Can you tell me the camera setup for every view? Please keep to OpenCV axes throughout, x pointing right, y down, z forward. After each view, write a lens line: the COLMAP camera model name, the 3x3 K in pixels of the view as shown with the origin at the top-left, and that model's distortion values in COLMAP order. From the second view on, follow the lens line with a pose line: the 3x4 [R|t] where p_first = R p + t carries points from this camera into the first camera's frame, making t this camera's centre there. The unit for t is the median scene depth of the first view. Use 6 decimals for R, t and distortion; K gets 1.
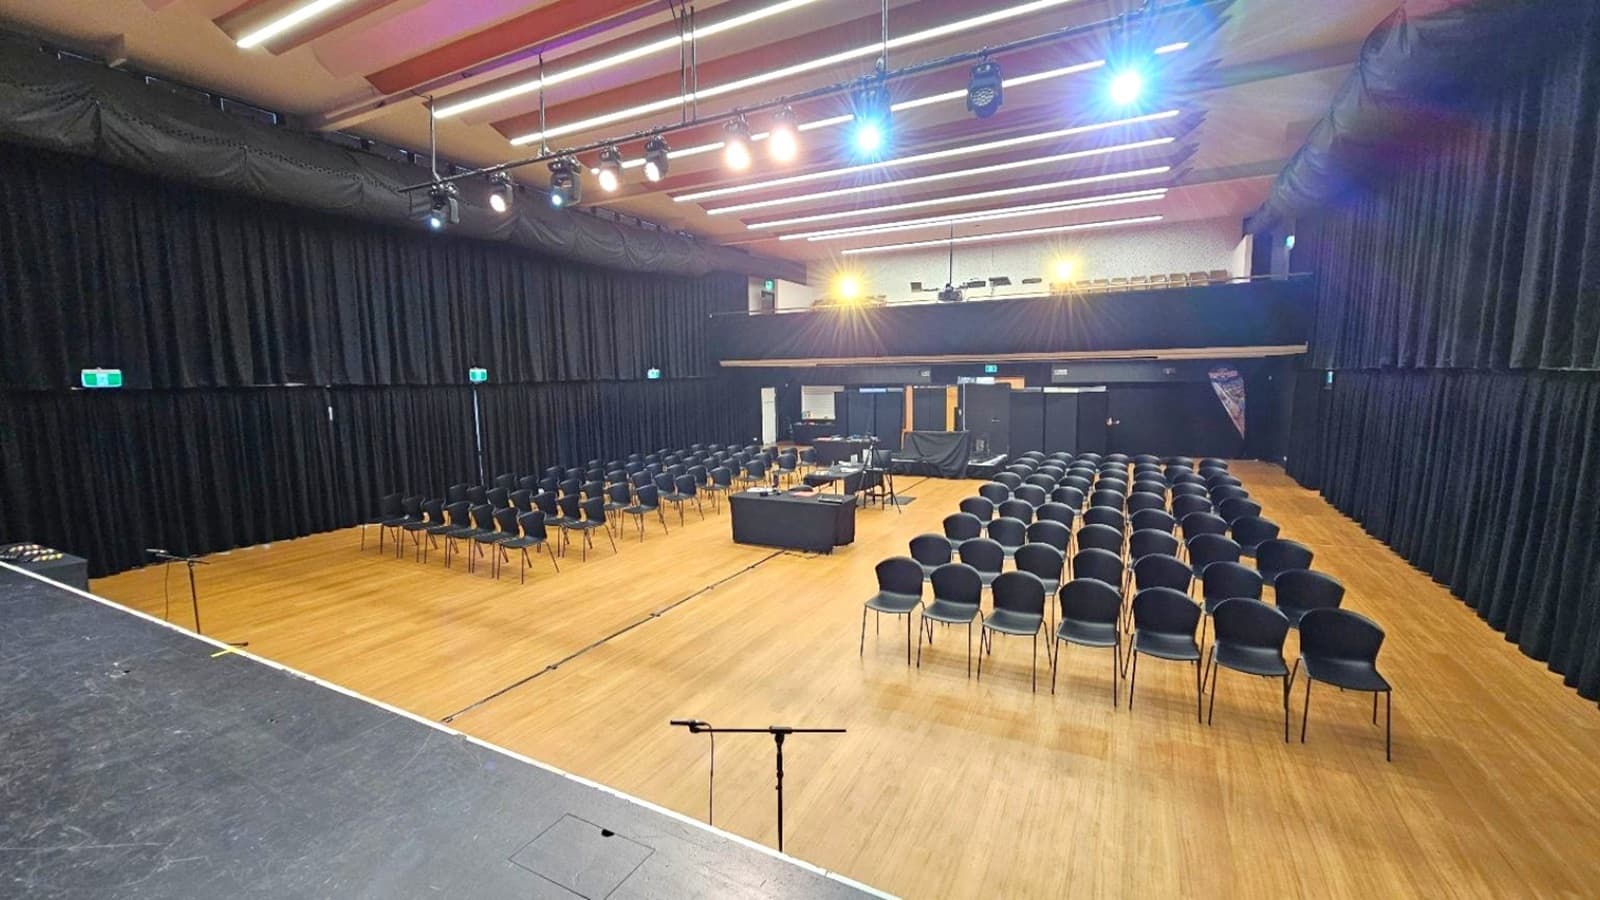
lens RADIAL K [[654.8, 0, 797.1], [0, 654.8, 443.8], [0, 0, 1]] dist [-0.001108, -0.000172]
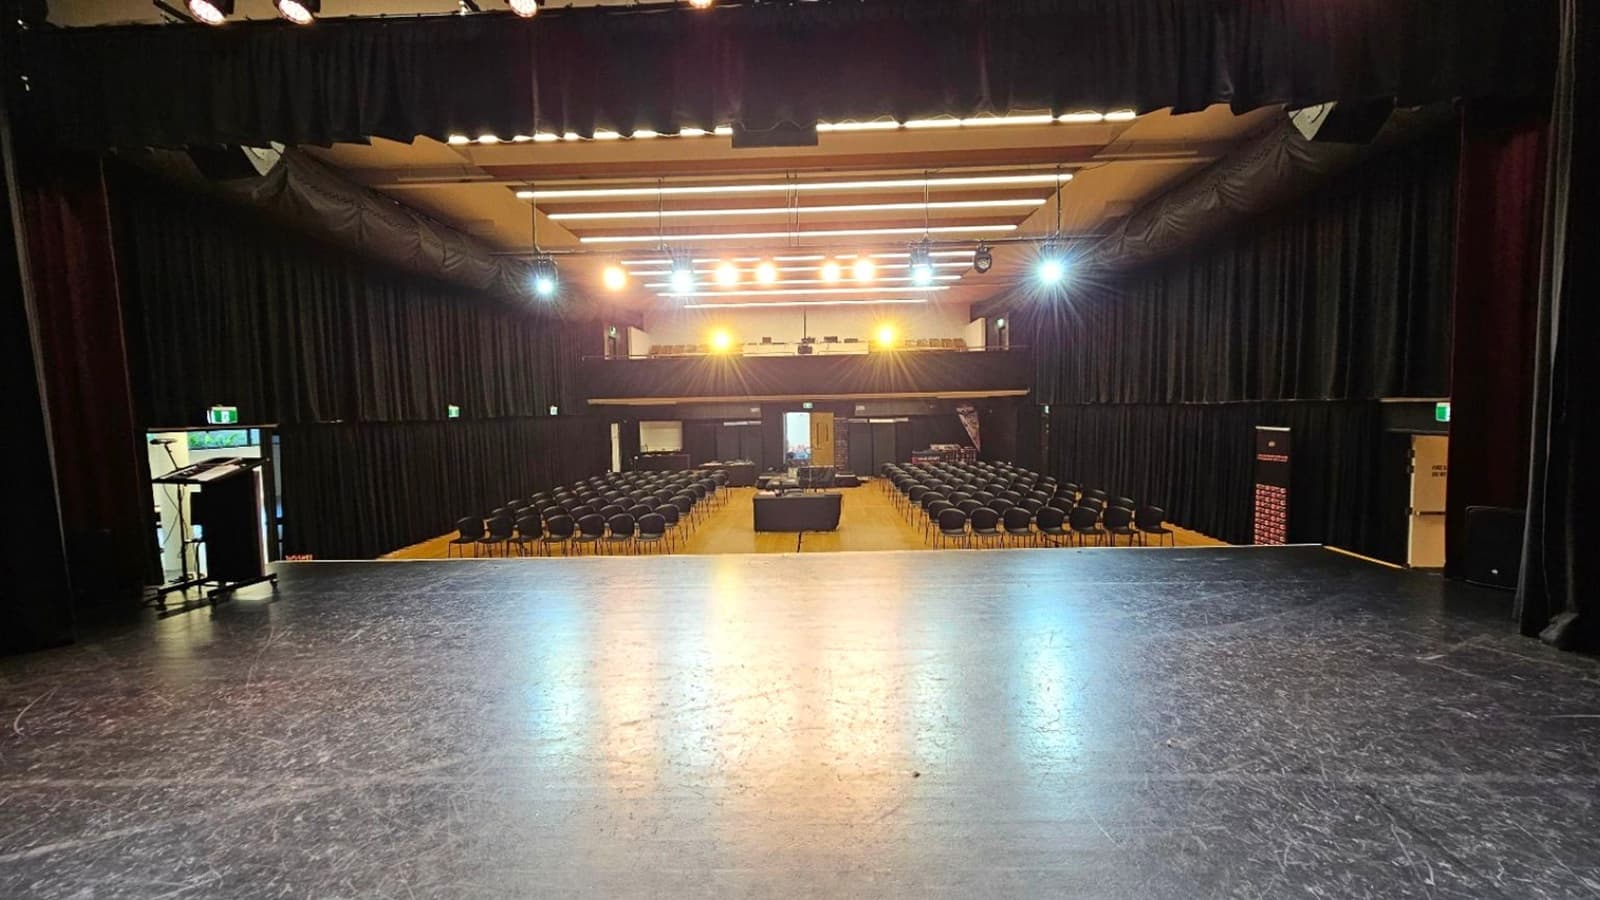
lens RADIAL K [[654.8, 0, 797.1], [0, 654.8, 443.8], [0, 0, 1]] dist [-0.001108, -0.000172]
pose [[0.897899, -0.028267, 0.439294, -0.353711], [0.053710, 0.997515, -0.045595, 0.019146], [-0.436913, 0.064534, 0.897186, -0.149602]]
